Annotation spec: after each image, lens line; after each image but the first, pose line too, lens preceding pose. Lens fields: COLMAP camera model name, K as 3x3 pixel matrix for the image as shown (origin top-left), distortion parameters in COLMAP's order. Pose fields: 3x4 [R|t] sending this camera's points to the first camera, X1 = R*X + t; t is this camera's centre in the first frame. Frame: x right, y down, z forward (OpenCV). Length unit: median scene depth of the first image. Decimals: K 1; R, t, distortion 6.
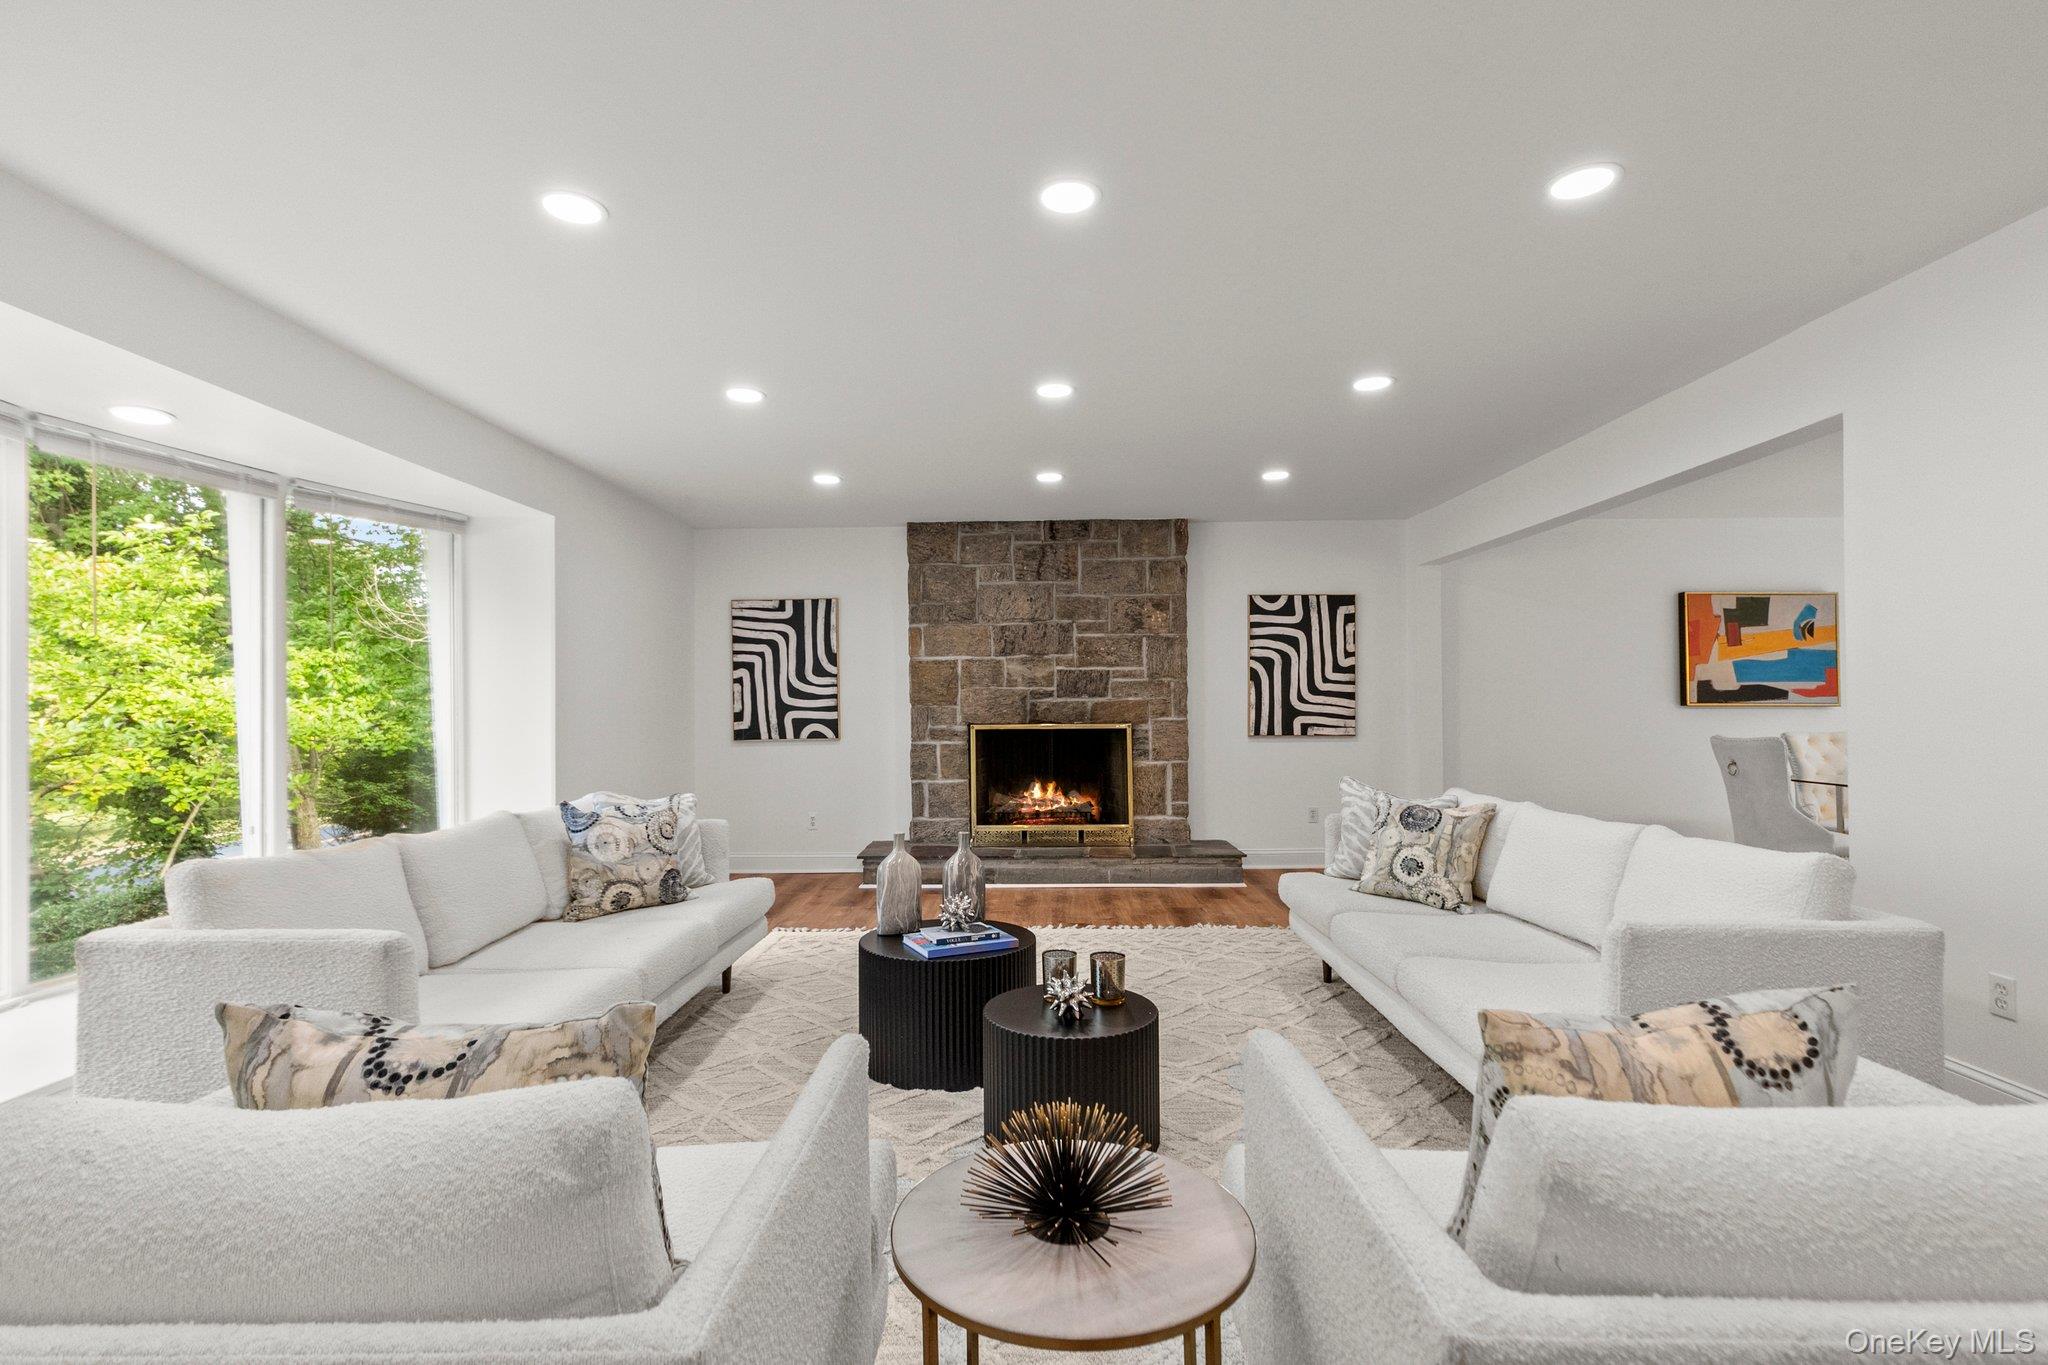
lens RADIAL K [[941.3, 0, 1020.4], [0, 941.3, 698.1], [0, 0, 1]] dist [0.010496, -0.001195]
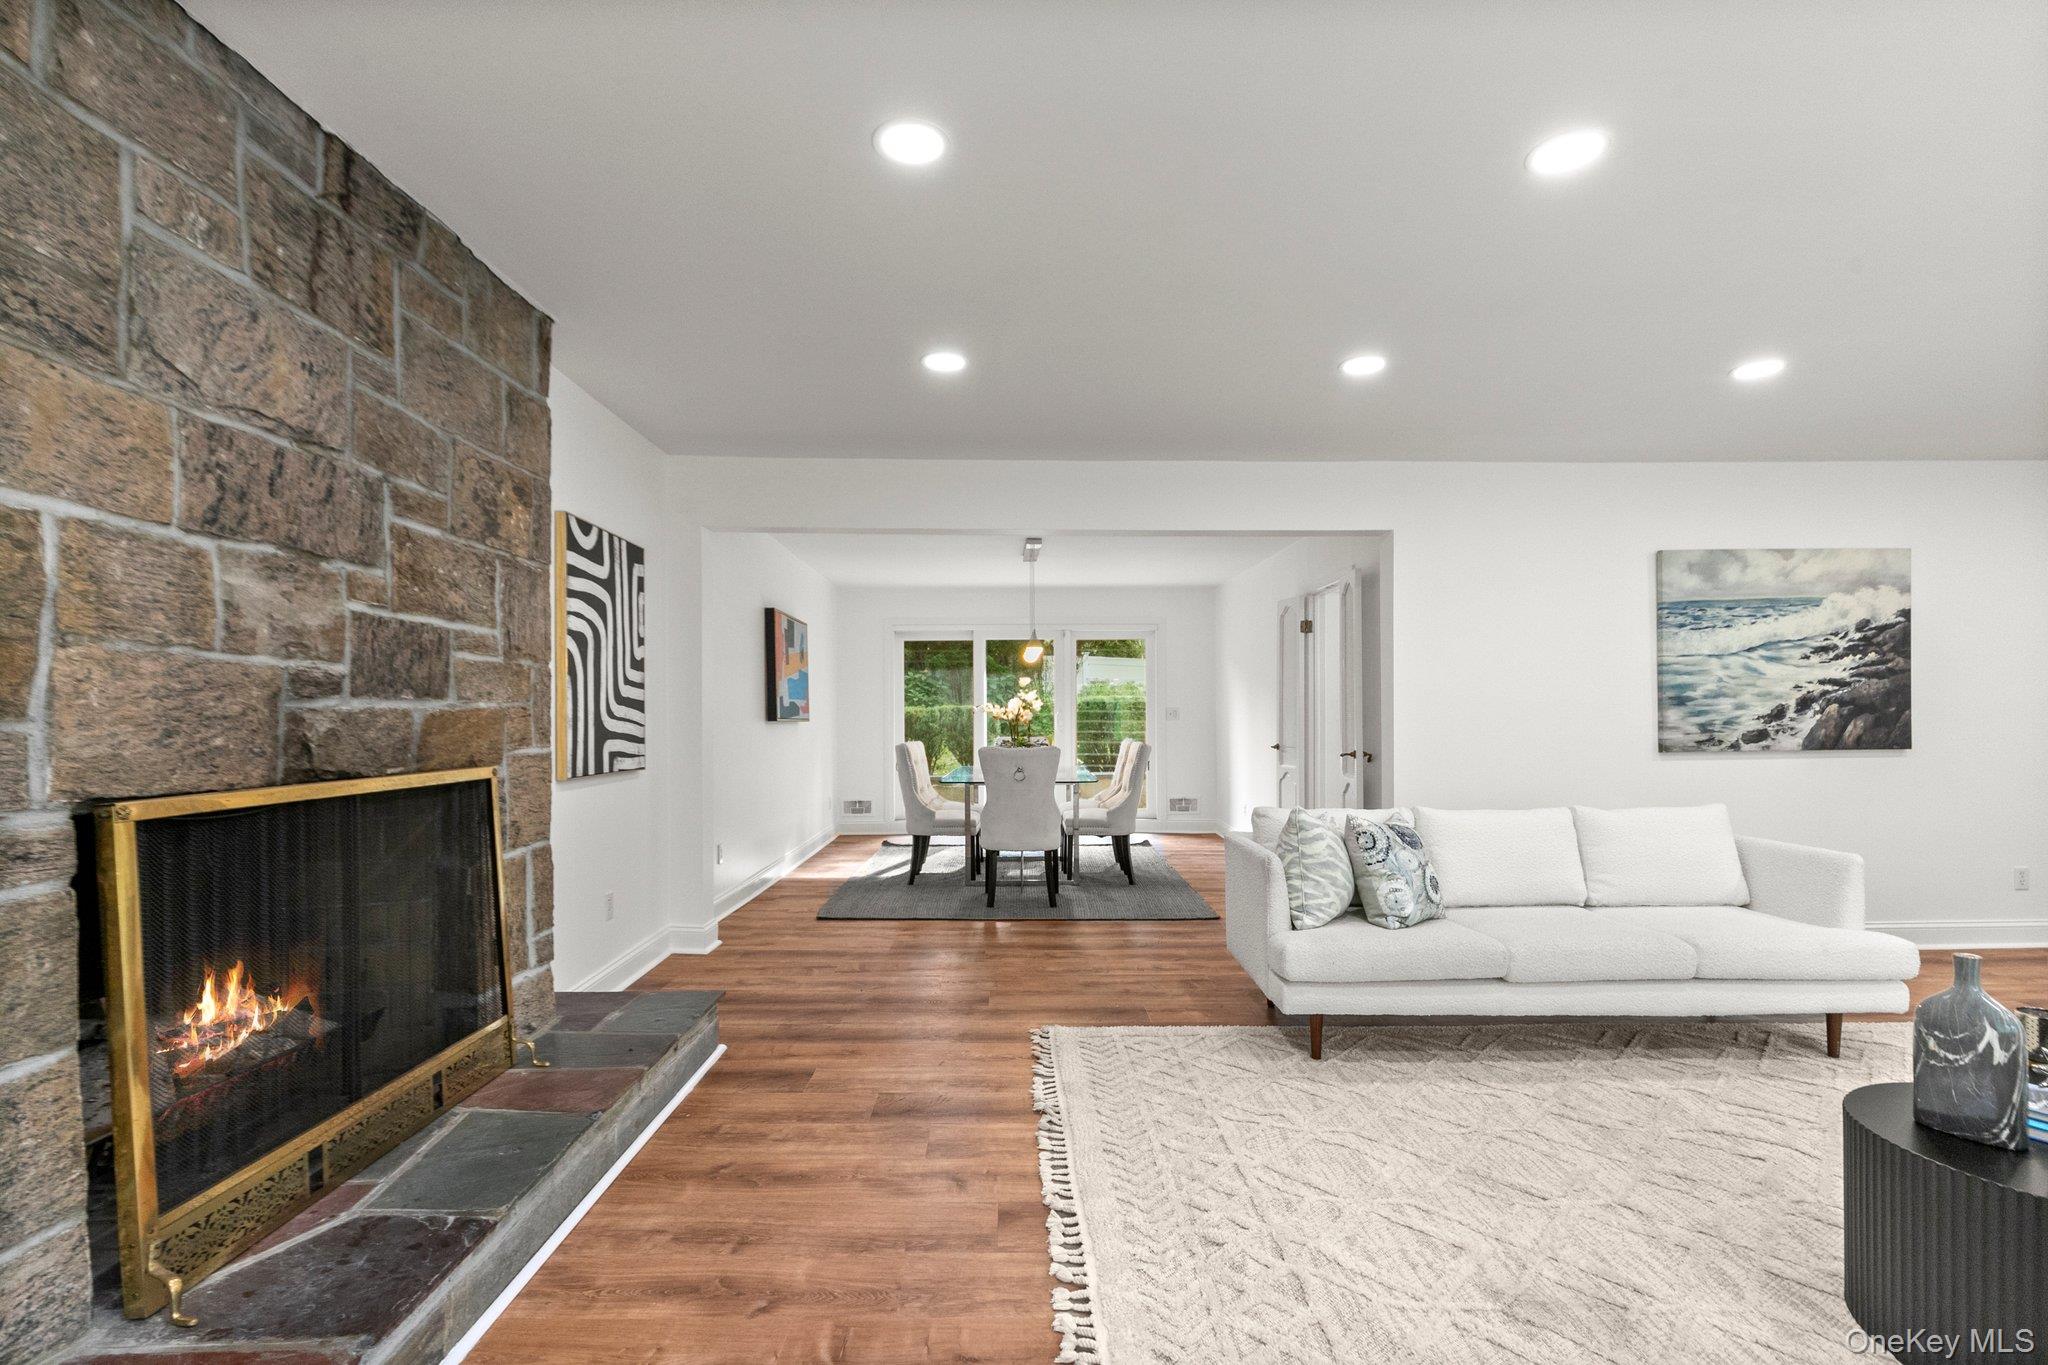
lens RADIAL K [[931.4, 0, 1016.6], [0, 931.4, 706.4], [0, 0, 1]] dist [-0.000950, -0.000347]
pose [[-0.032291, 0.016415, 0.999344, -0.288947], [-0.007350, 0.999834, -0.016661, 0.006304], [-0.999451, -0.007883, -0.032165, 0.778998]]
